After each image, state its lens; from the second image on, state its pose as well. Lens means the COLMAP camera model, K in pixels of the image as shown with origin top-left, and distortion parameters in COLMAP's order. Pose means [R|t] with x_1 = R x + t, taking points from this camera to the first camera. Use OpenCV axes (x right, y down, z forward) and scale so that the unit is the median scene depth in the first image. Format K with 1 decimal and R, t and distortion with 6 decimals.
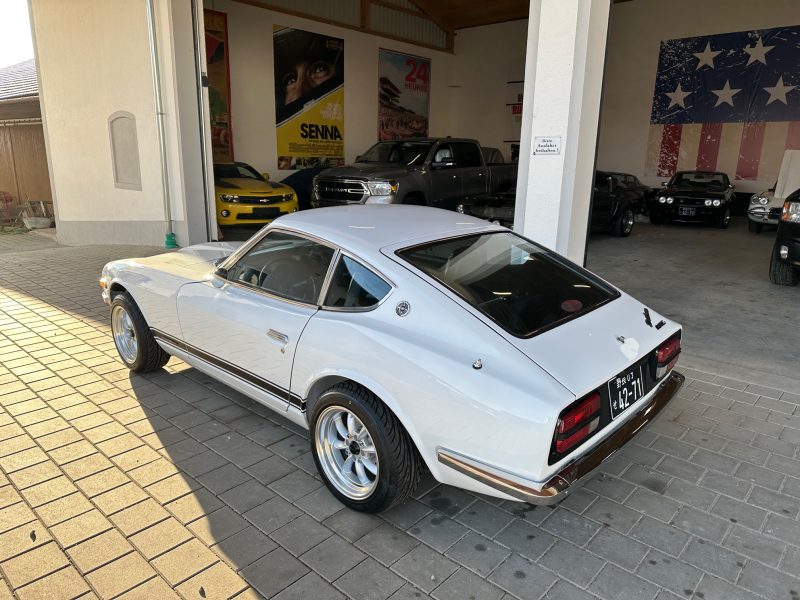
lens RADIAL K [[566.2, 0, 402.9], [0, 566.2, 300.9], [0, 0, 1]] dist [0.009543, -0.007401]
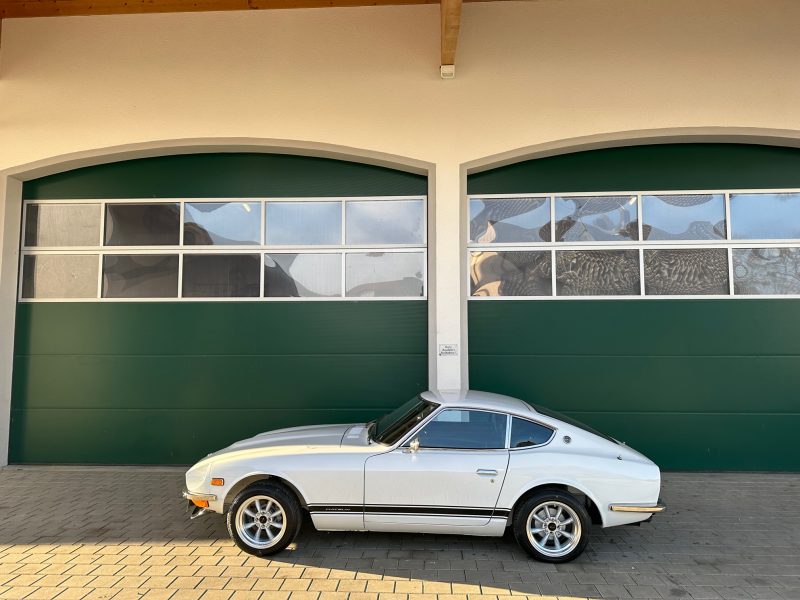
lens RADIAL K [[570.4, 0, 397.9], [0, 570.4, 306.9], [0, 0, 1]] dist [0.010708, -0.007431]
pose [[0.776057, 0.023013, 0.630243, -1.489690], [0.171920, 0.953767, -0.246521, -0.034042], [-0.606778, 0.299666, 0.736221, -0.215212]]
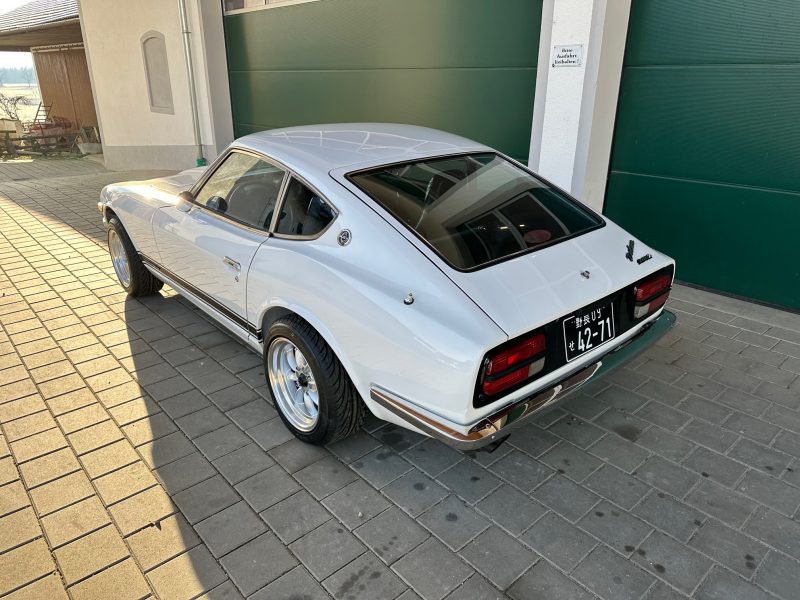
lens RADIAL K [[562.1, 0, 400.0], [0, 562.1, 300.0], [0, 0, 1]] dist [0.041806, -0.045869]
pose [[0.994202, 0.026746, -0.104153, 0.165383], [-0.013733, 0.992224, 0.123707, 0.001658], [0.106652, -0.121560, 0.986838, 0.074756]]
